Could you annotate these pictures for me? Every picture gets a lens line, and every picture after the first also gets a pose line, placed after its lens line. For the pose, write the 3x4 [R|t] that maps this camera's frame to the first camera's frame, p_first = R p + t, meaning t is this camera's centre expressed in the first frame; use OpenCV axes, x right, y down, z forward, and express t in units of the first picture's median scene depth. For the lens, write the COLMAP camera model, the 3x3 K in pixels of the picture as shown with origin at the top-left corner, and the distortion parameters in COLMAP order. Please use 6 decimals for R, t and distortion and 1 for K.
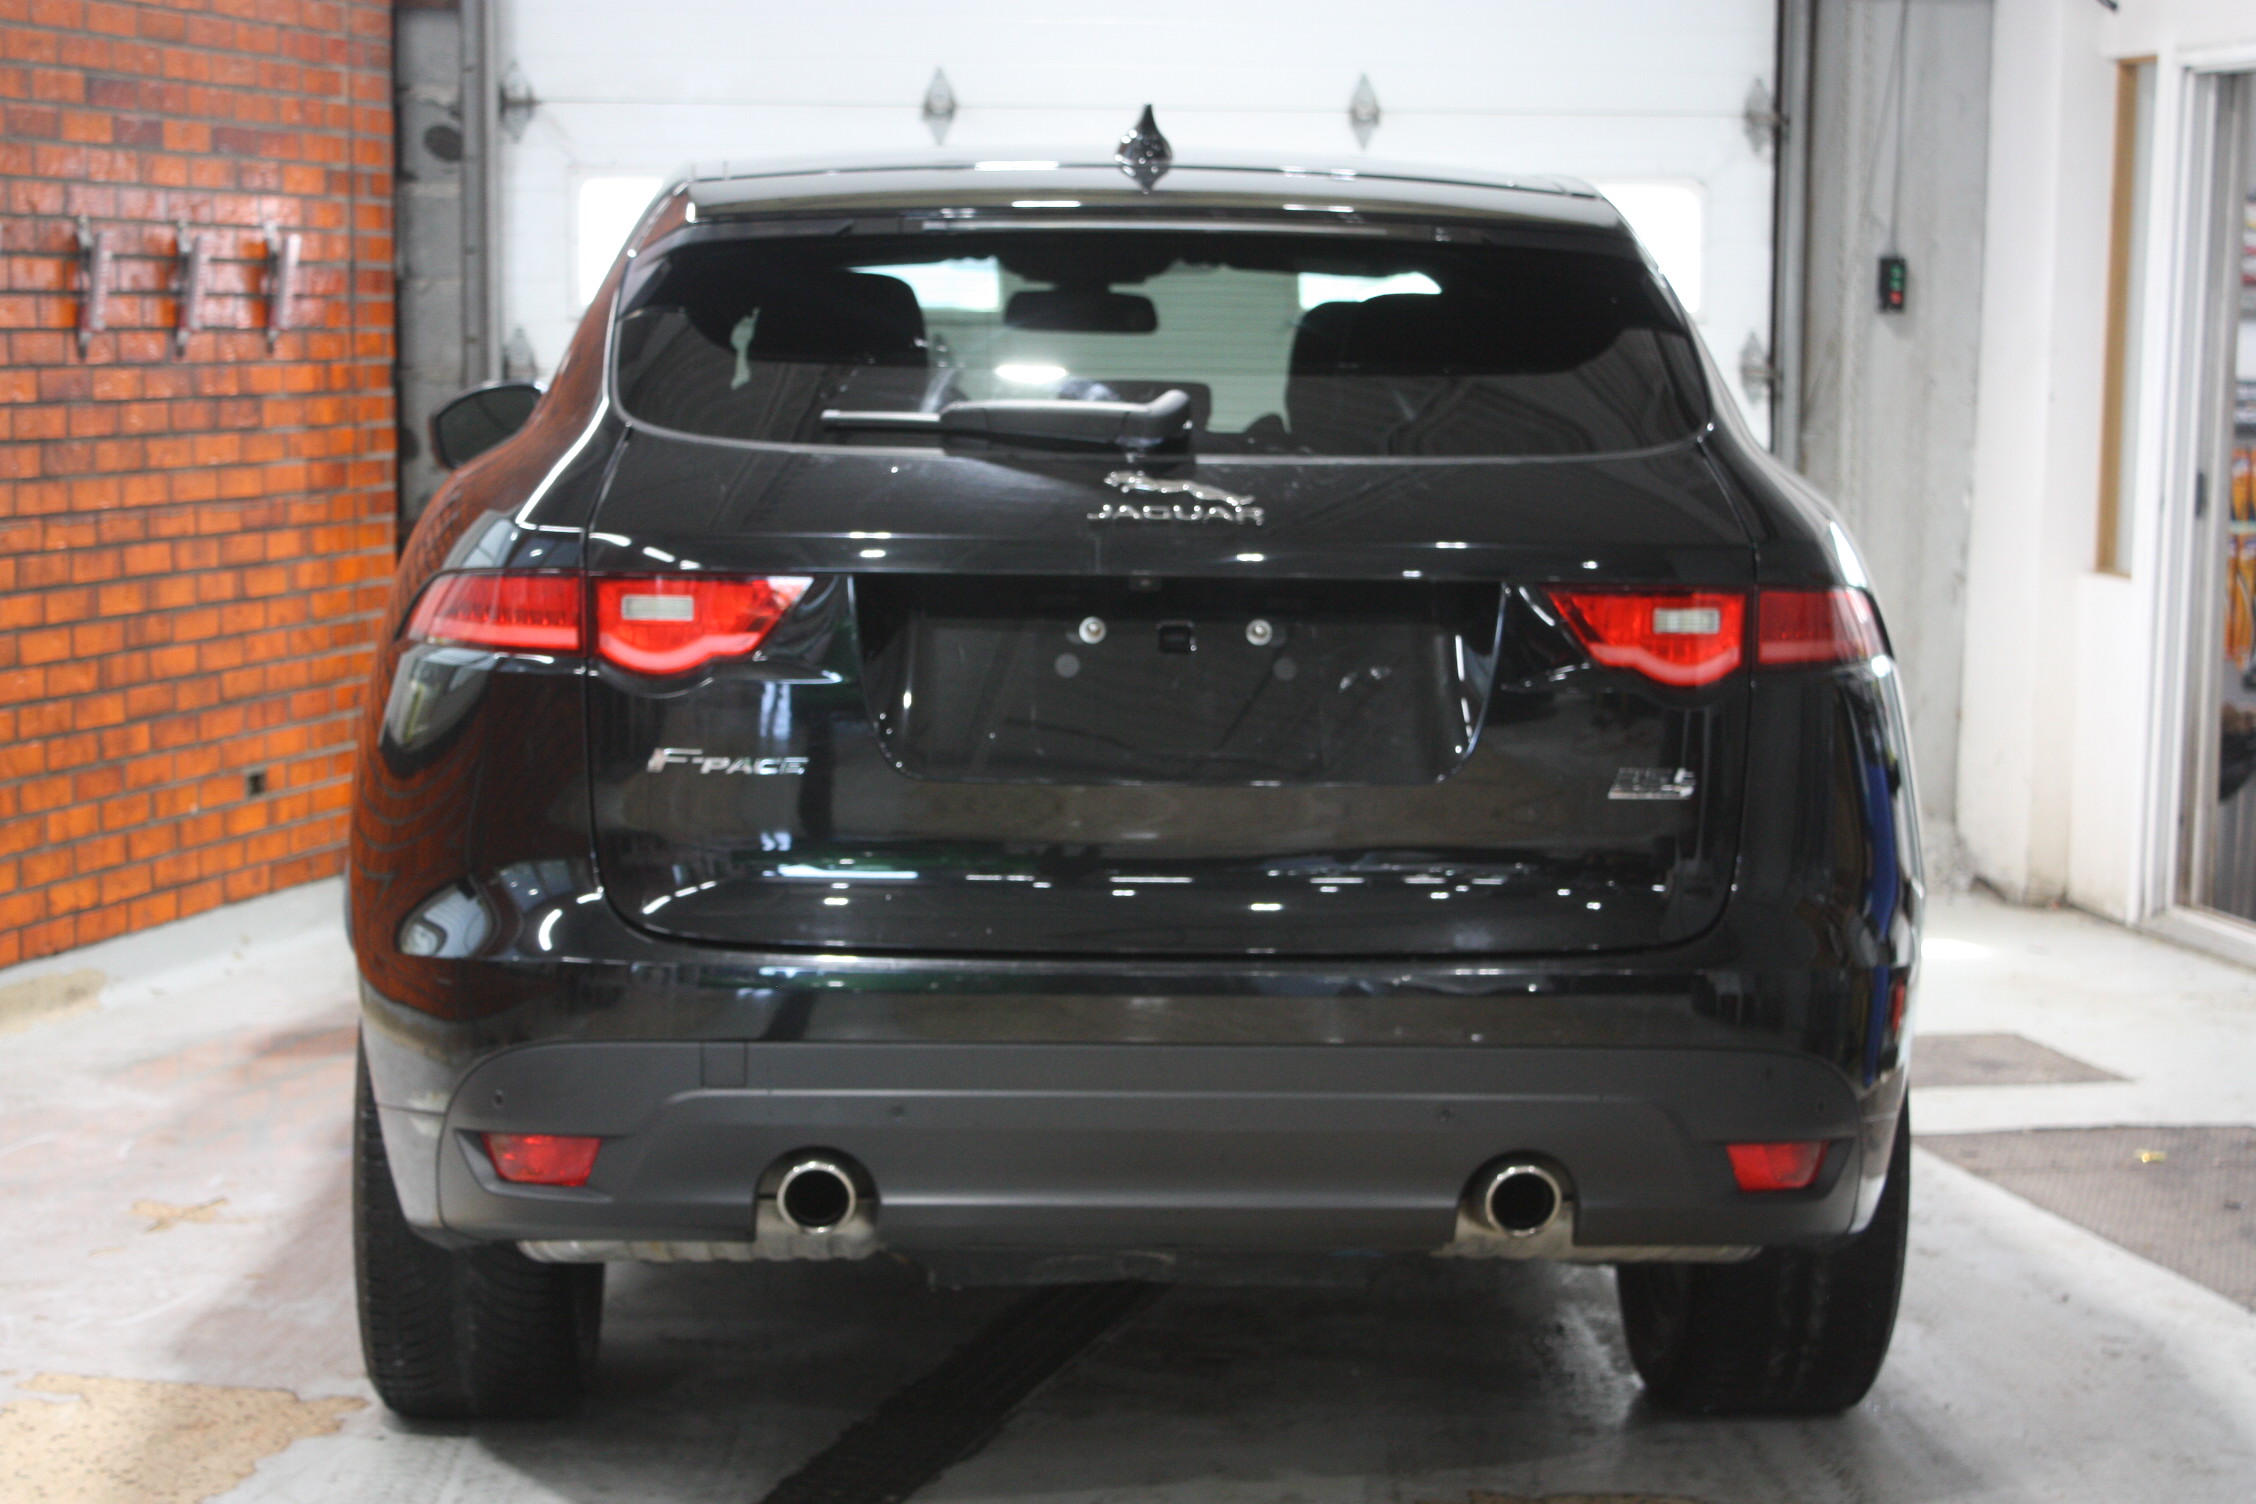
lens RADIAL K [[4326.6, 0, 1135.1], [0, 4326.6, 753.9], [0, 0, 1]] dist [0.046517, 0.000000]
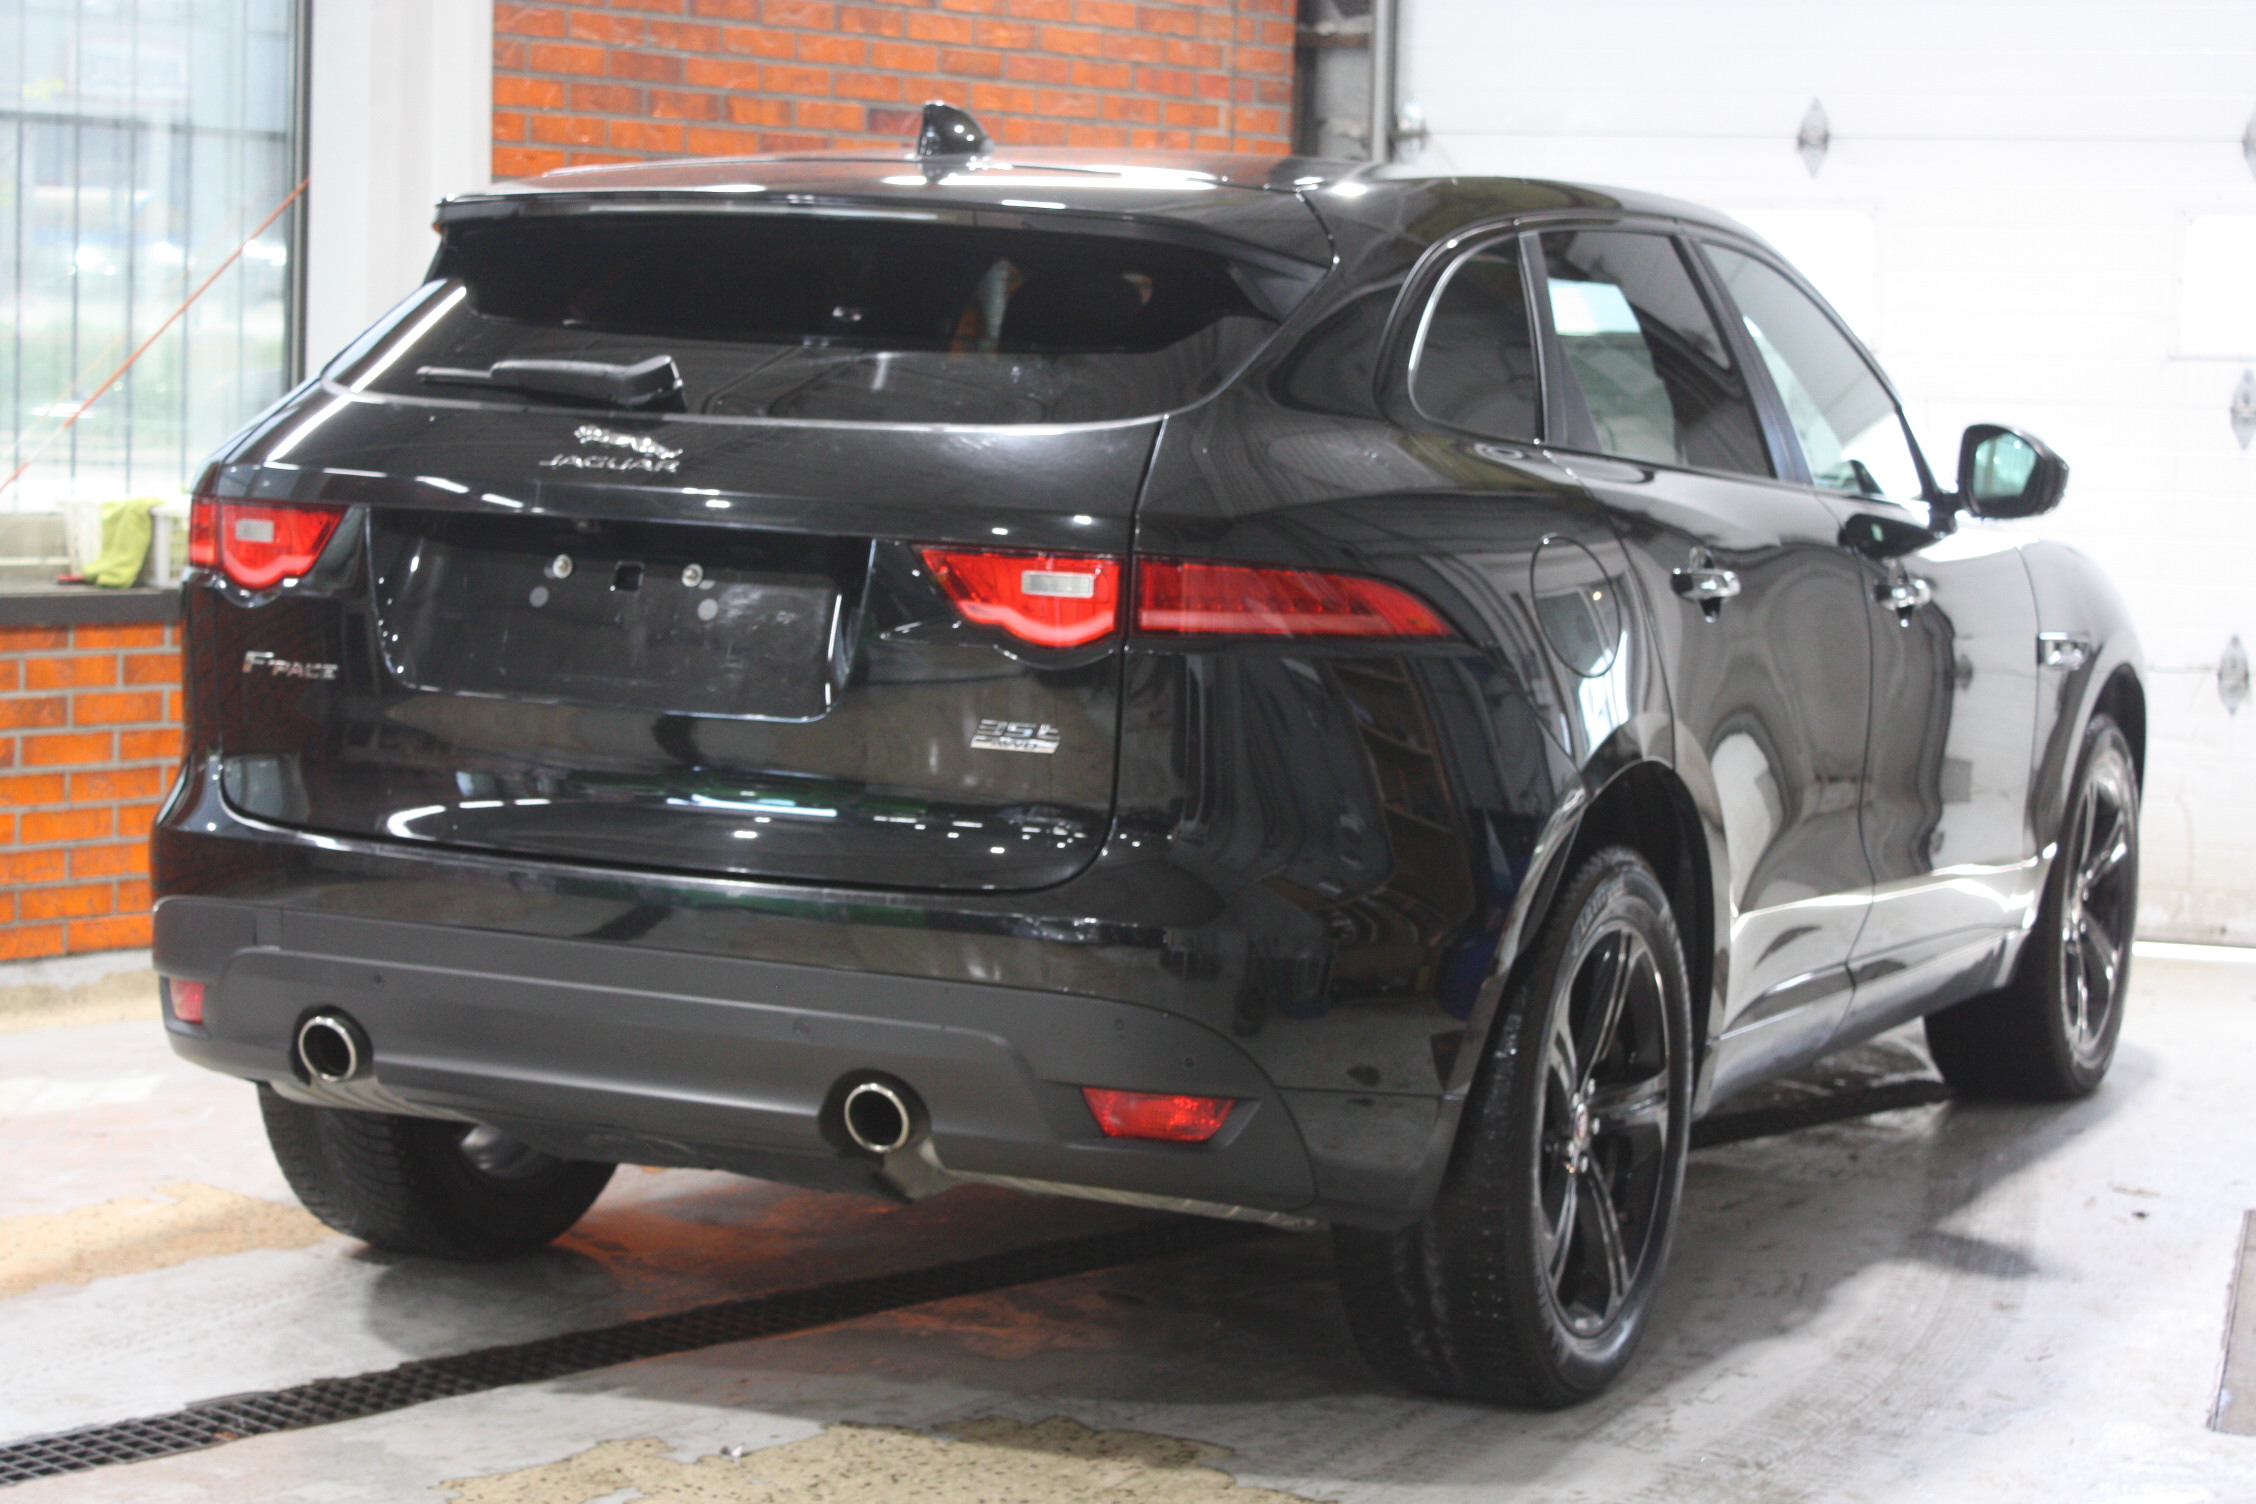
lens RADIAL K [[4326.6, 0, 1120.0], [0, 4326.6, 740.2], [0, 0, 1]] dist [0.046517, 0.000000]
pose [[0.893149, 0.061212, -0.445575, 0.584307], [-0.069337, 0.997591, -0.001938, 0.007722], [0.444383, 0.032625, 0.895242, 0.064947]]
